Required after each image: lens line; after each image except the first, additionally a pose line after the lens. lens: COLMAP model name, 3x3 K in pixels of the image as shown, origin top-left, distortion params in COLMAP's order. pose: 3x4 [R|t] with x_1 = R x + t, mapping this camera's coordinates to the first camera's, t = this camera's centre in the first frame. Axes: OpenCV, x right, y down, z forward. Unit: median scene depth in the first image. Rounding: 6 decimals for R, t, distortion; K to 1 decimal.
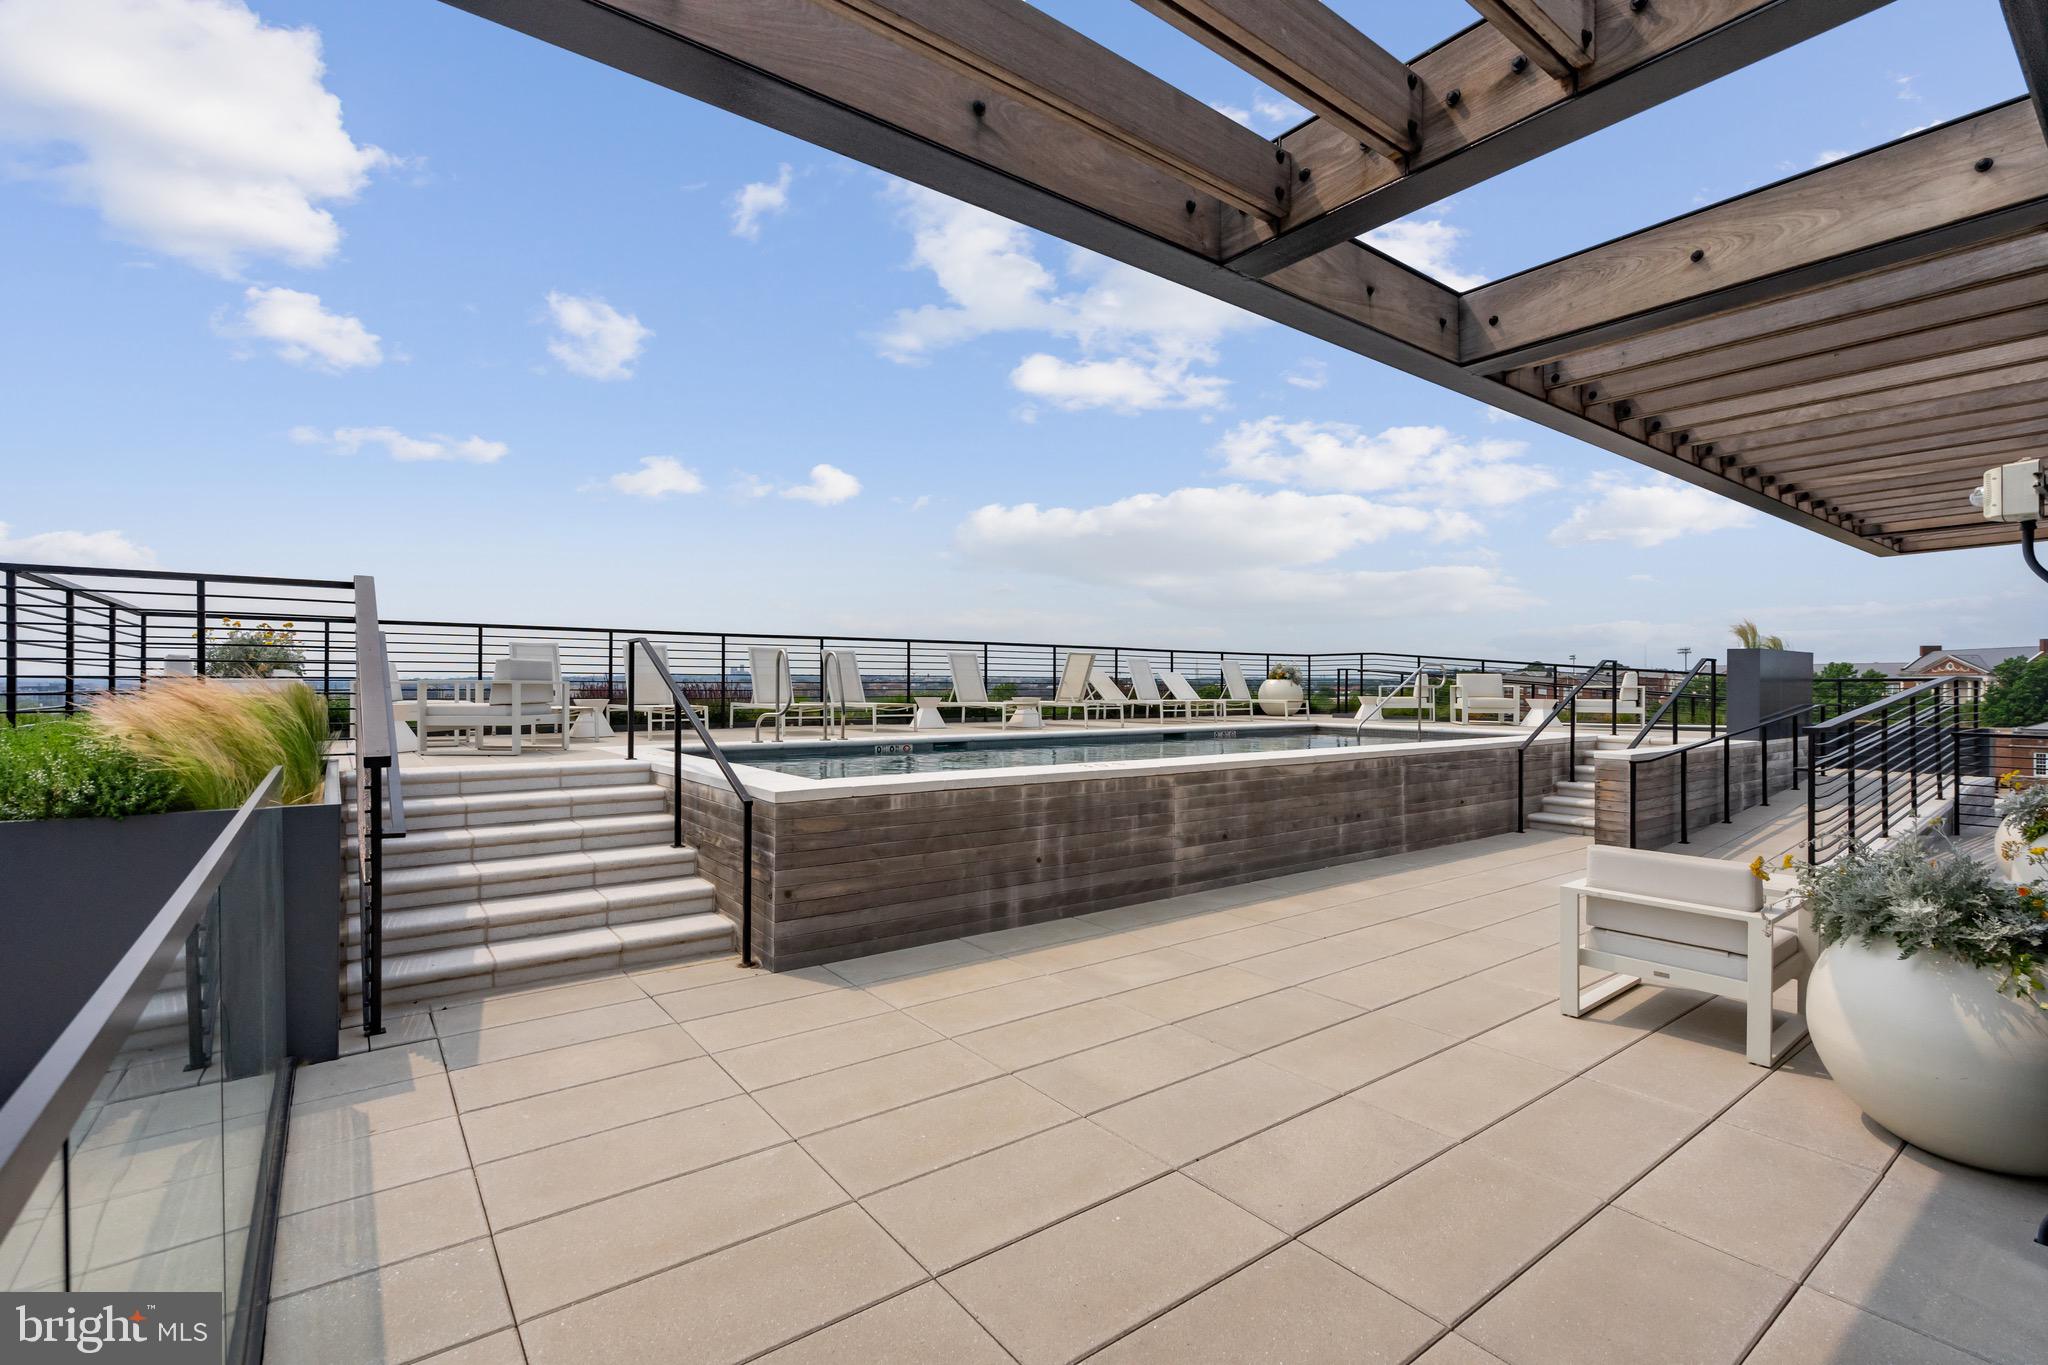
lens RADIAL K [[915.8, 0, 1024.0], [0, 915.8, 682.5], [0, 0, 1]] dist [-0.000242, 0.000006]
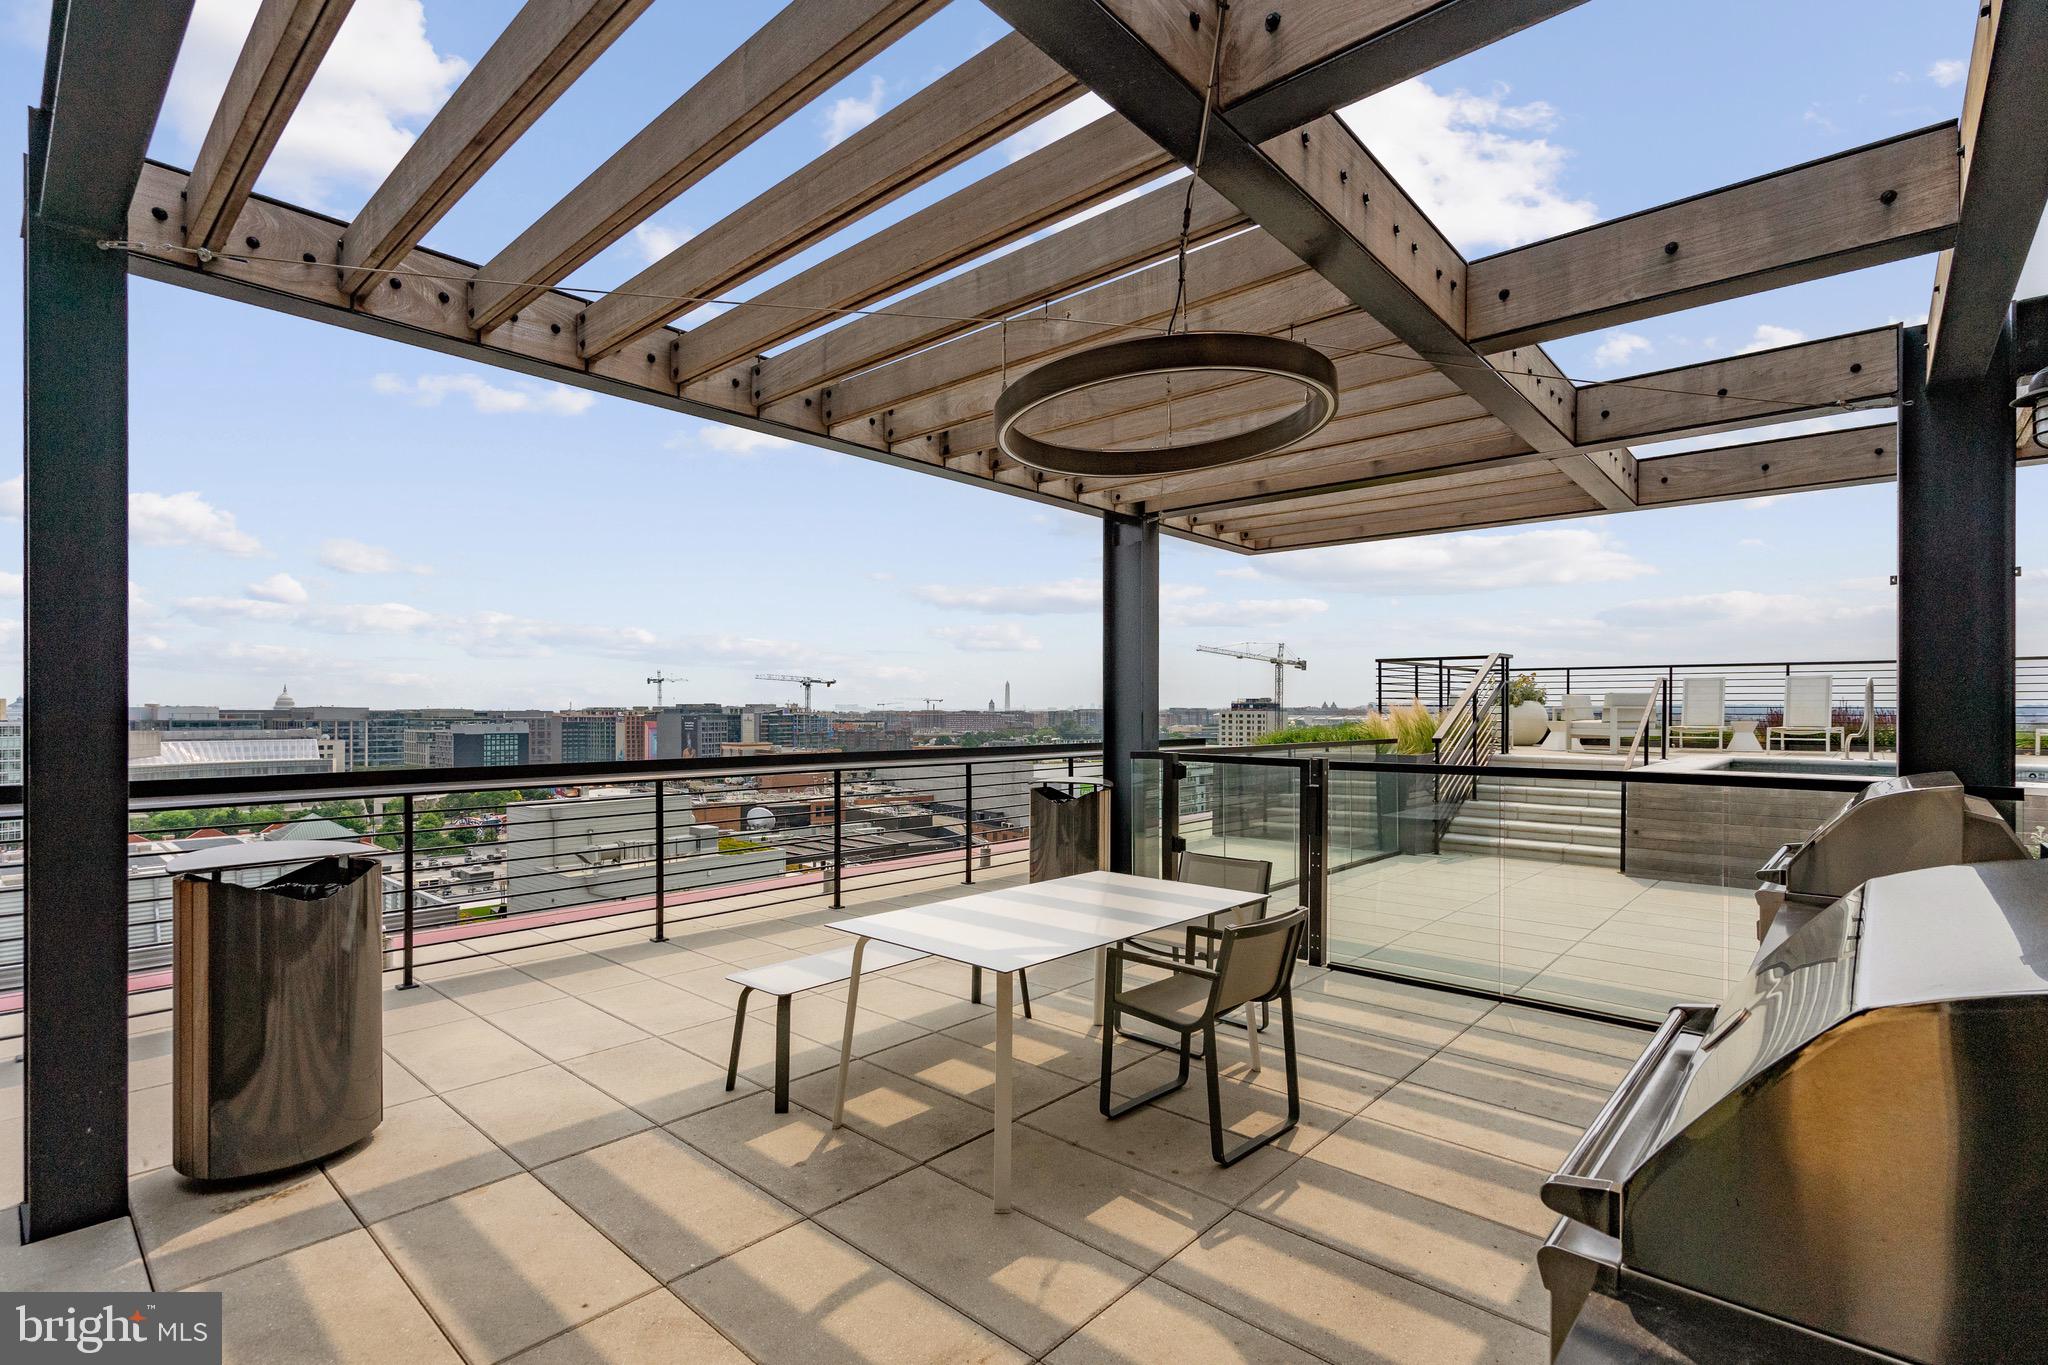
lens RADIAL K [[940.5, 0, 1023.2], [0, 940.5, 710.6], [0, 0, 1]] dist [-0.000408, -0.000019]
pose [[0.198515, -0.003569, -0.980091, 1.193988], [0.003781, 0.999989, -0.002875, 0.007865], [0.980090, -0.003135, 0.198527, -0.440875]]
